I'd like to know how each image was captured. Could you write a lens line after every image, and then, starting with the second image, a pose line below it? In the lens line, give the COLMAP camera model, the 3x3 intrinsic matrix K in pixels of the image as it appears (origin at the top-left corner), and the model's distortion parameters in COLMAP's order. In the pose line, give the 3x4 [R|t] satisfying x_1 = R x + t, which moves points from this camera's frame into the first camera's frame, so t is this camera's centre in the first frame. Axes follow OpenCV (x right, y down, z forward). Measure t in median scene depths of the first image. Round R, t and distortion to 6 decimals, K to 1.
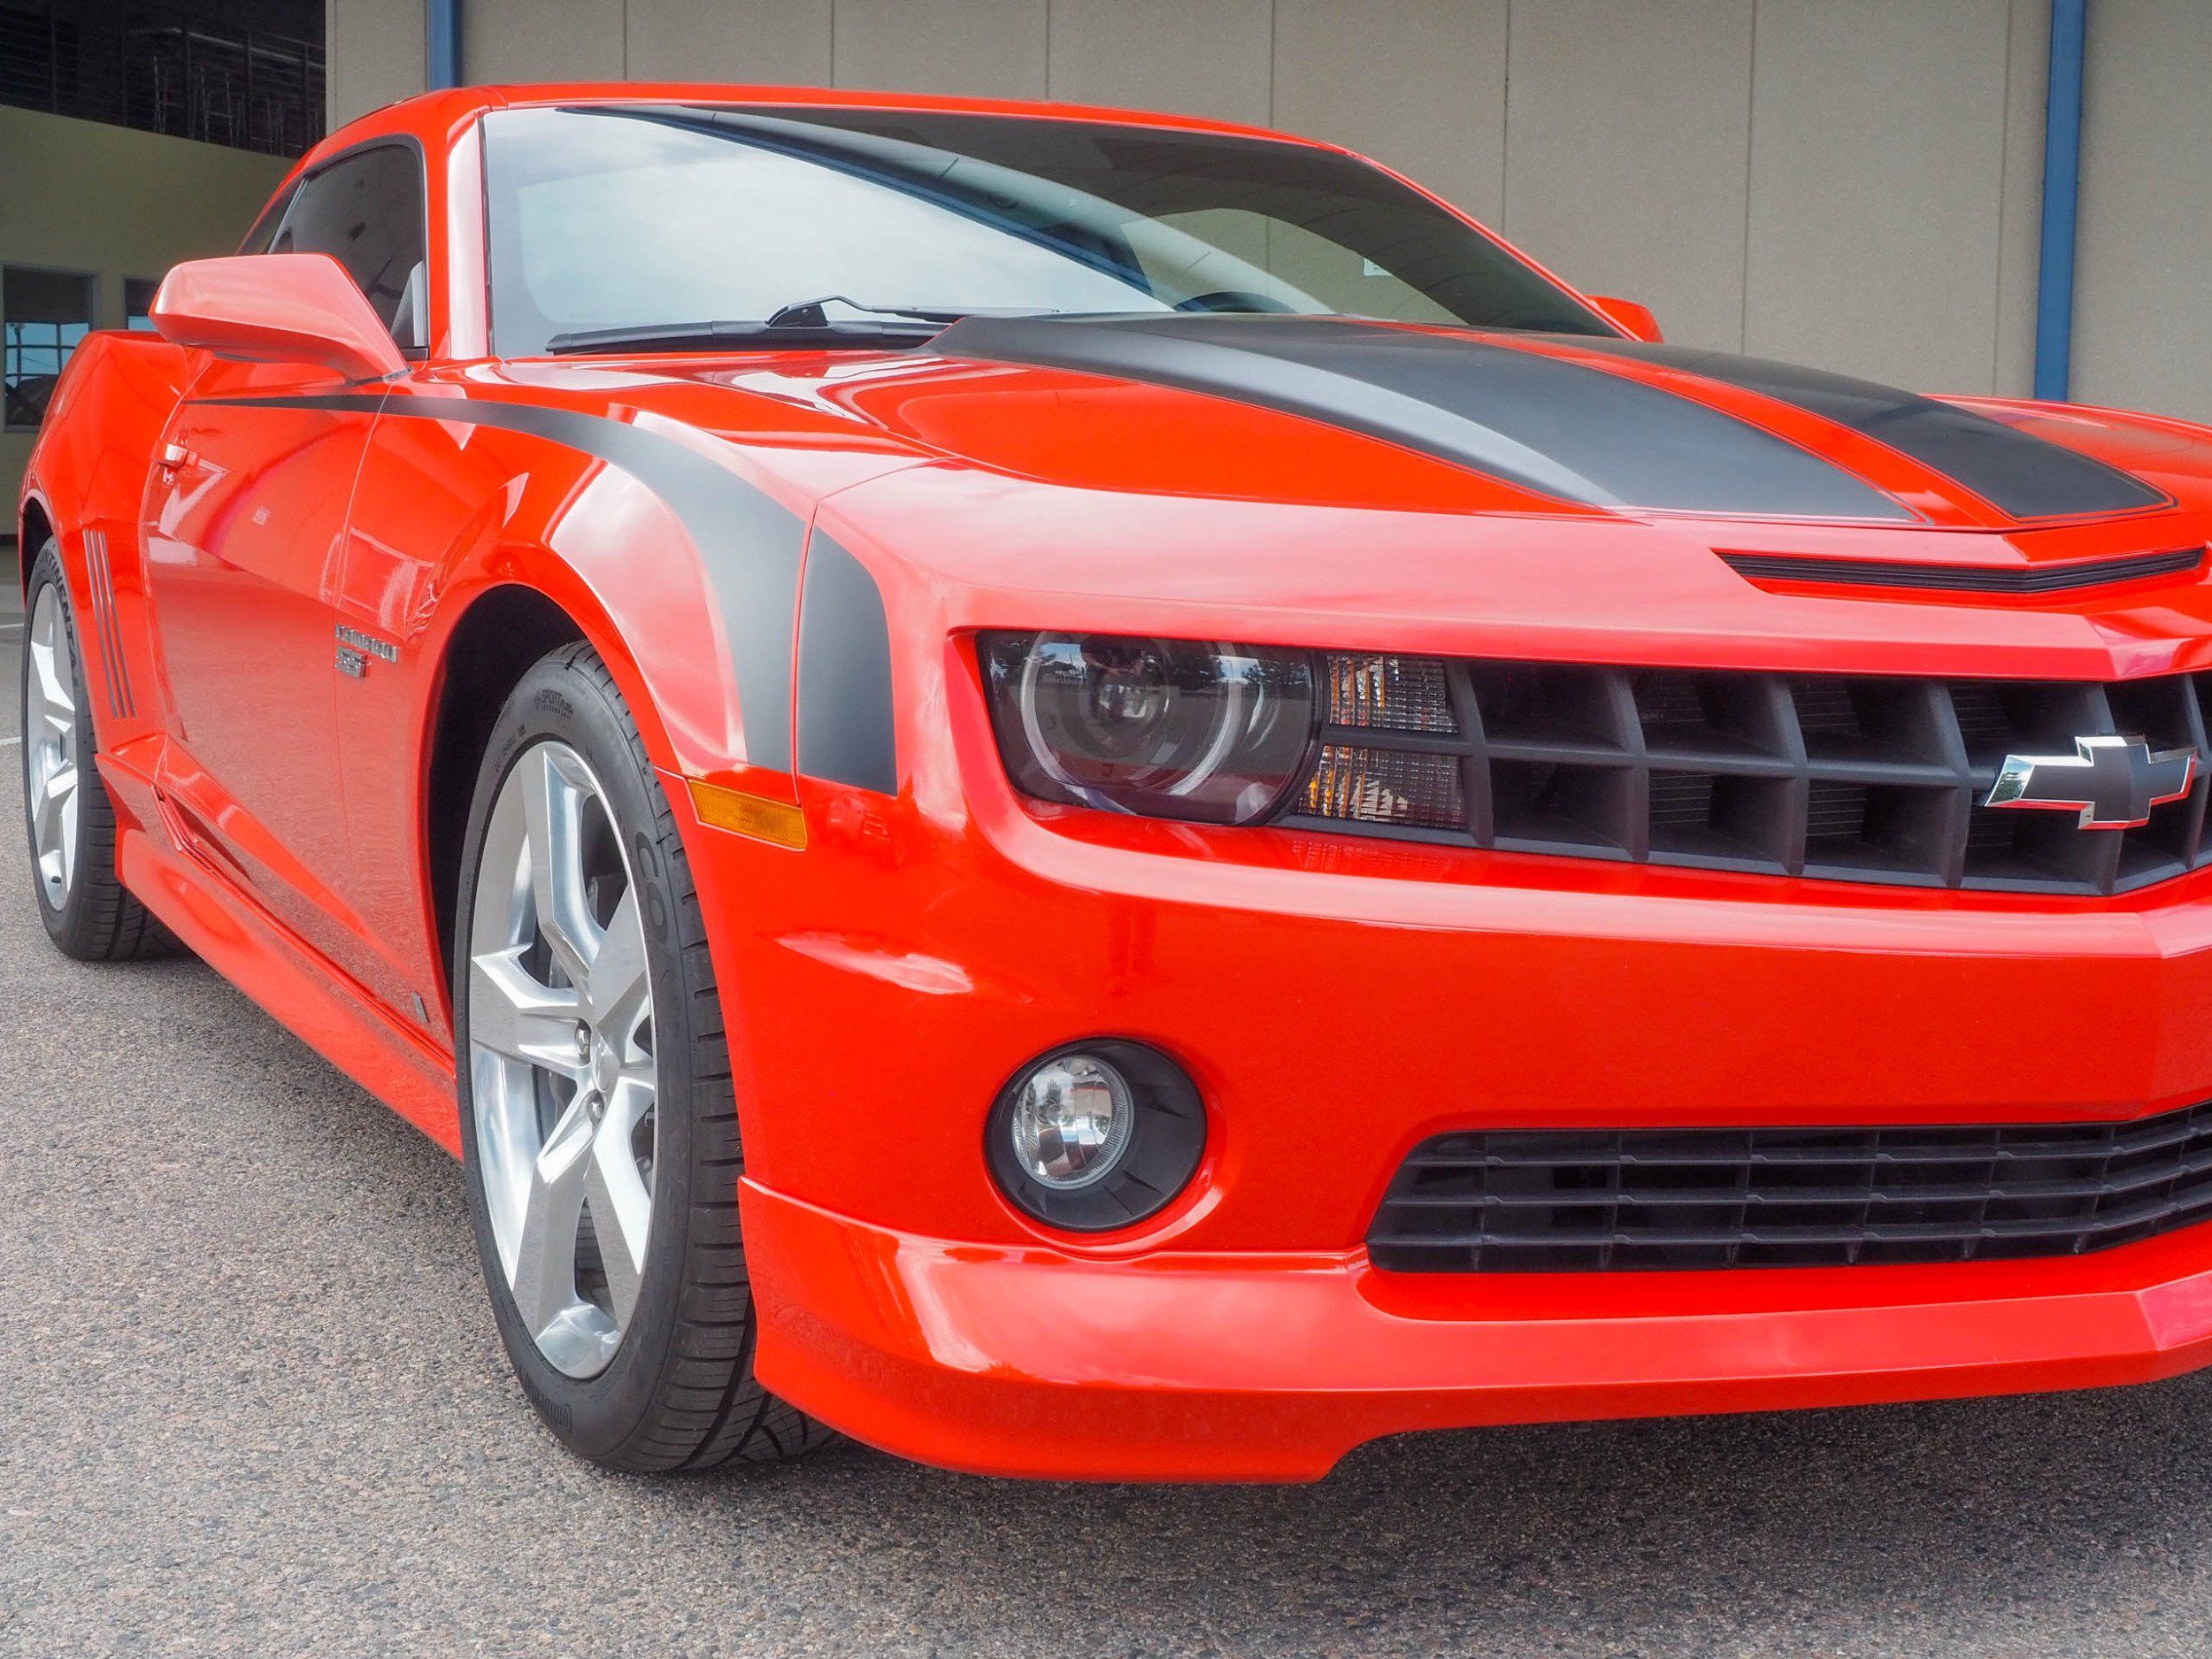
lens RADIAL K [[3093.6, 0, 1121.5], [0, 3093.6, 821.0], [0, 0, 1]] dist [0.003096, -0.032628]
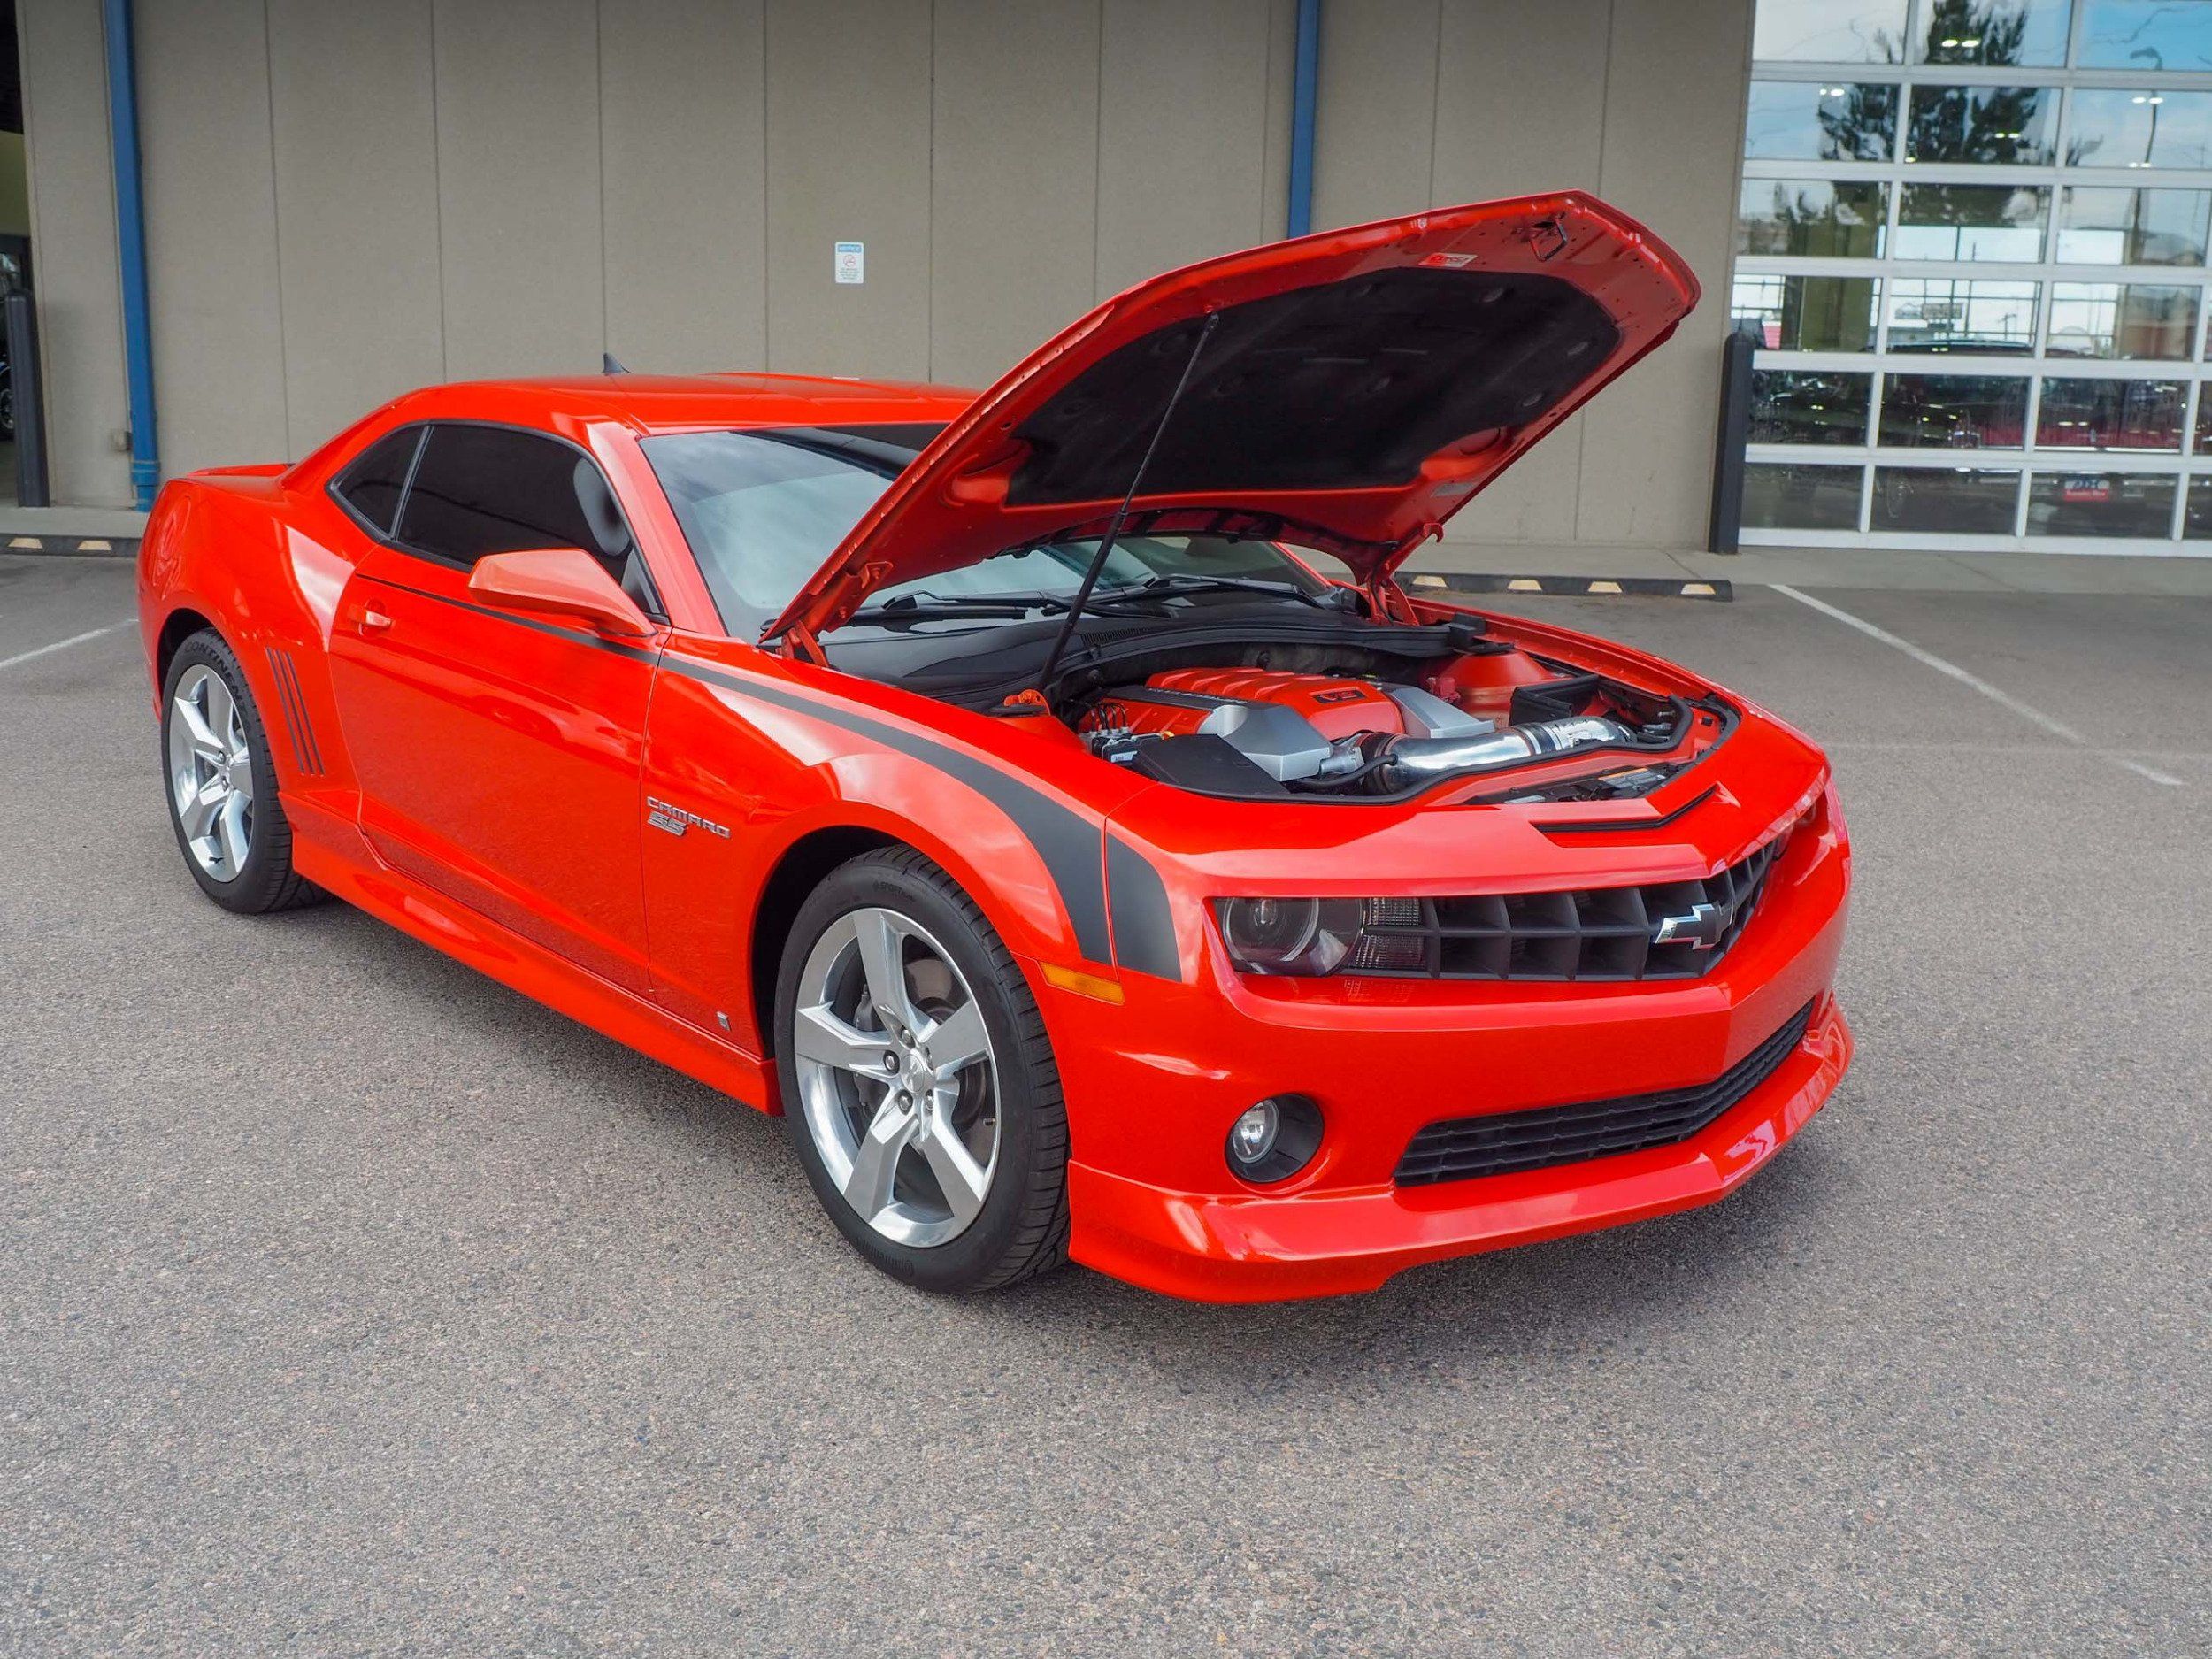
lens RADIAL K [[2236.7, 0, 1101.5], [0, 2236.7, 821.7], [0, 0, 1]] dist [0.006712, -0.015472]
pose [[0.967151, -0.045098, 0.250170, -0.421303], [0.017347, 0.993552, 0.112044, -0.241368], [-0.253610, -0.104024, 0.961697, -0.325460]]
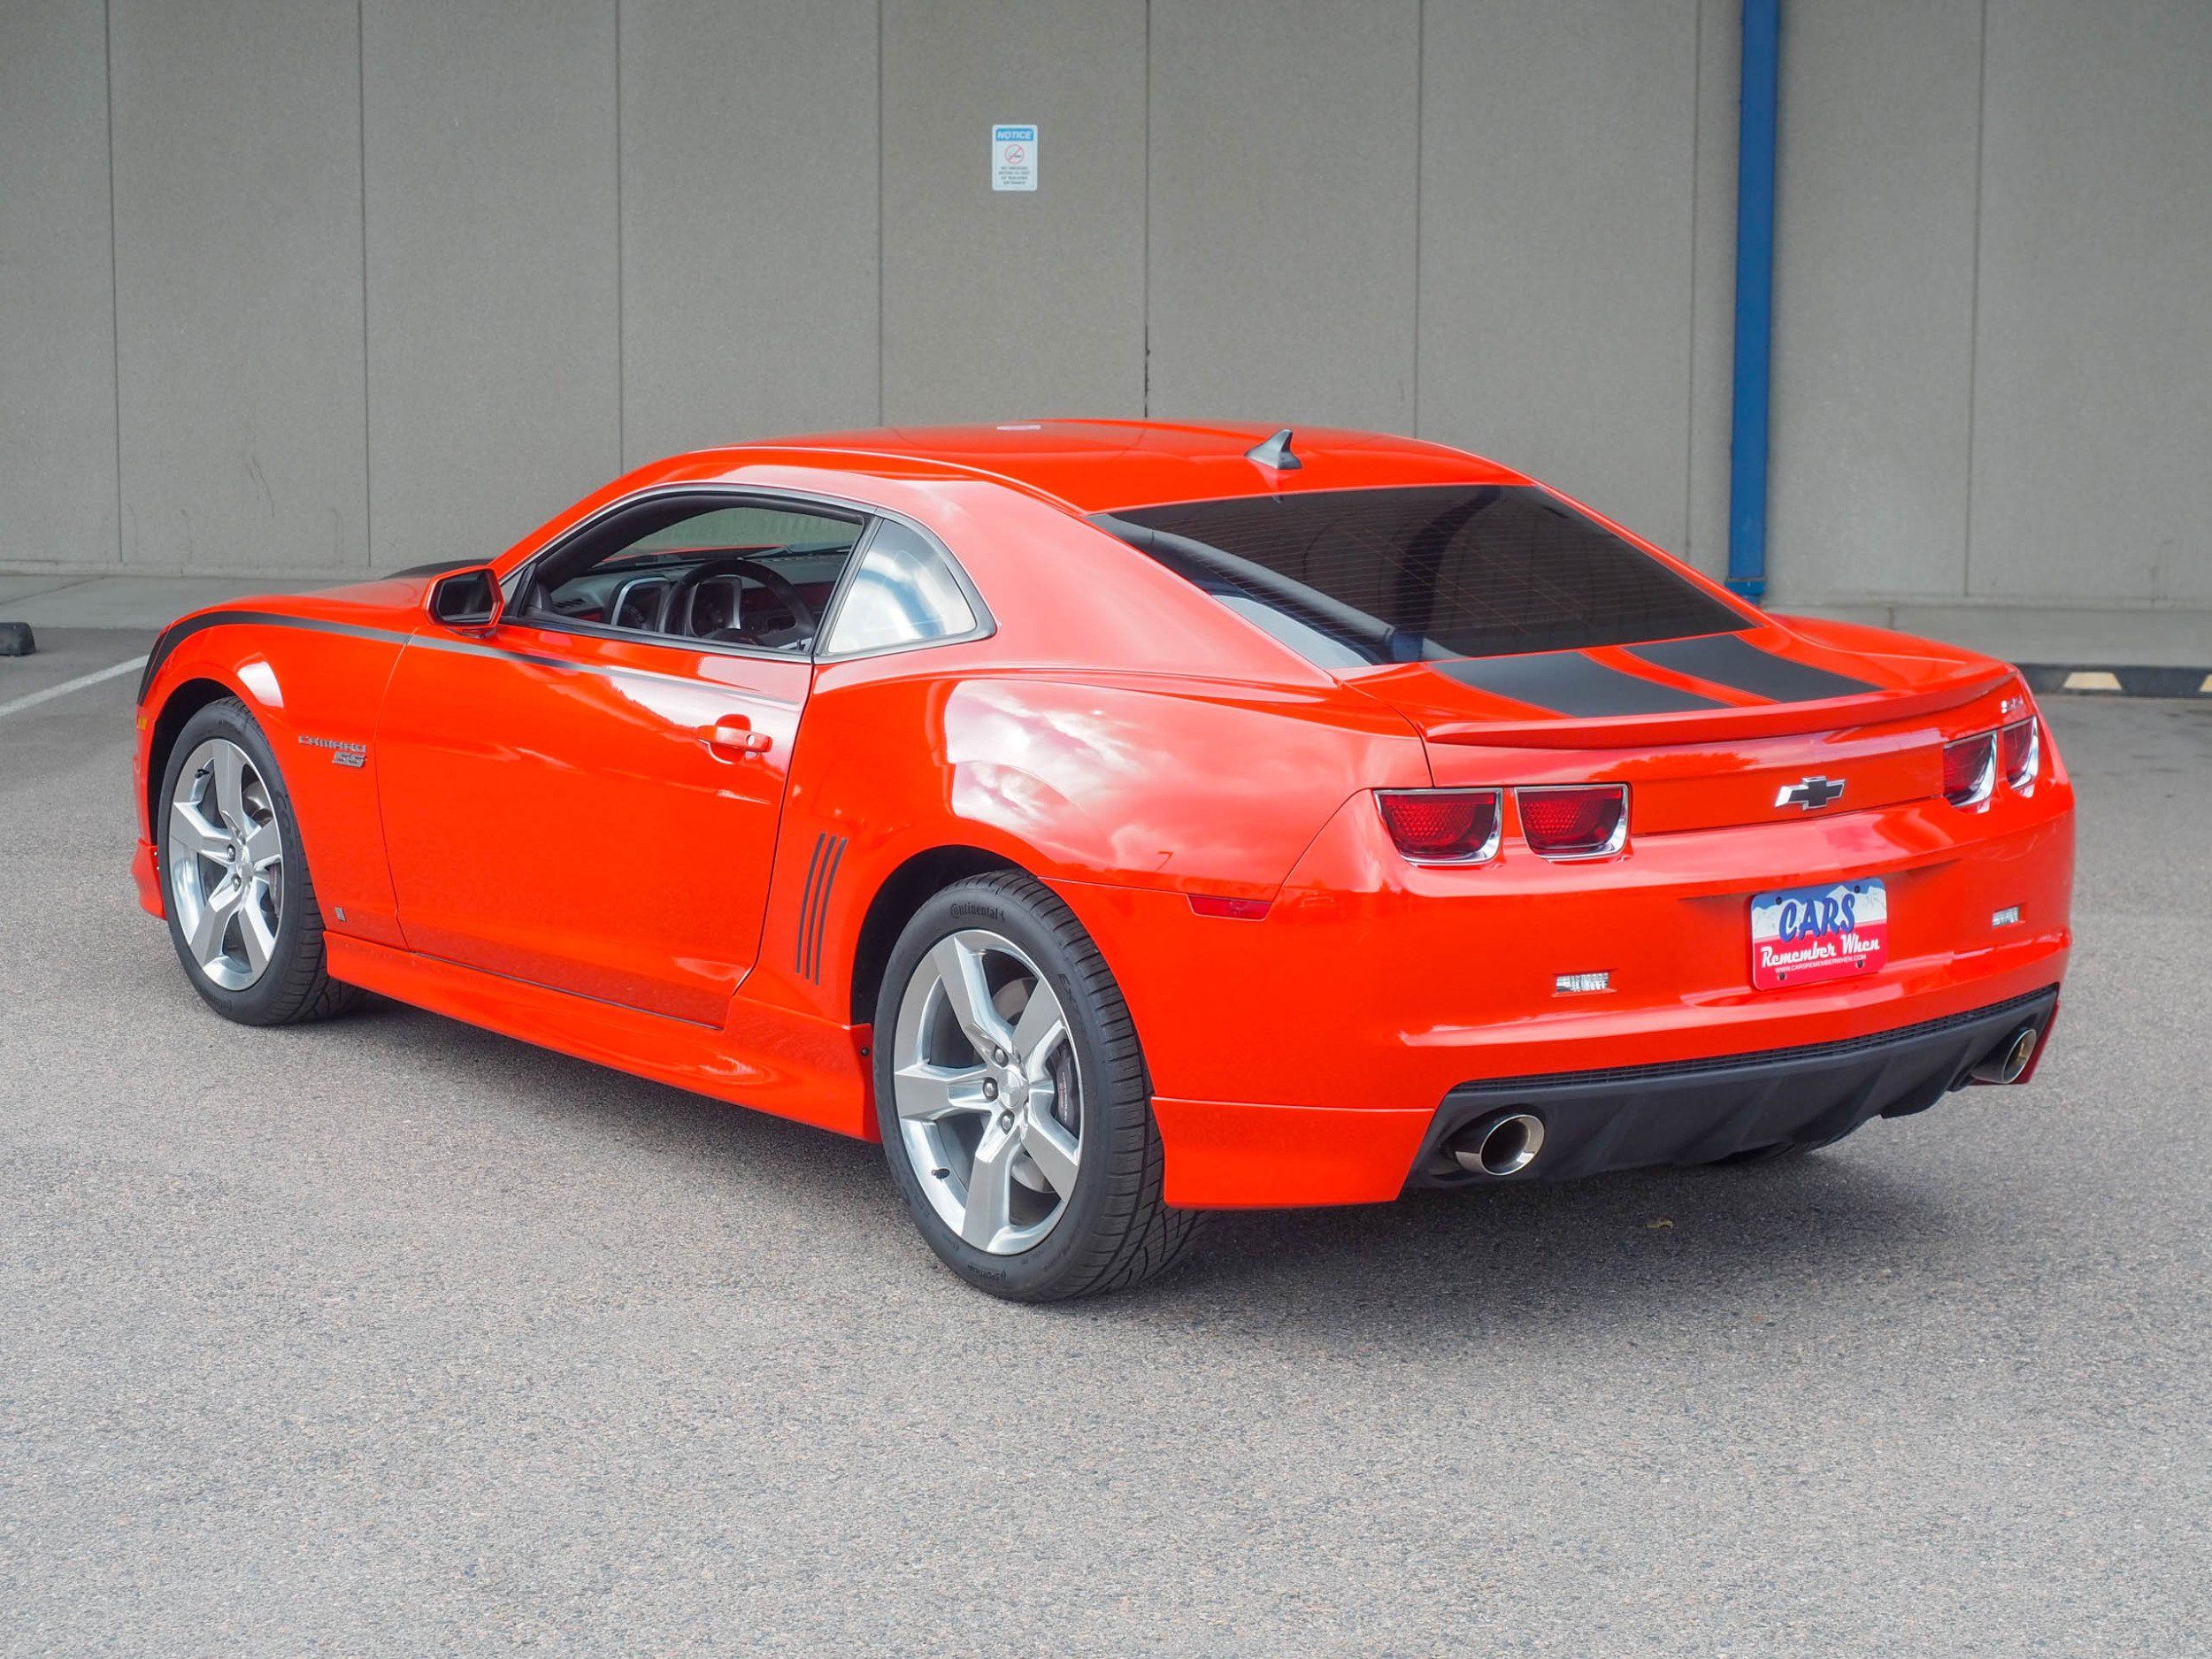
lens RADIAL K [[4520.0, 0, 1070.0], [0, 4520.0, 828.6], [0, 0, 1]] dist [0.000031, 0.035860]
pose [[0.992403, -0.028473, 0.119692, -0.328956], [0.024051, 0.998979, 0.038231, -0.257679], [-0.120659, -0.035061, 0.992075, -1.590935]]
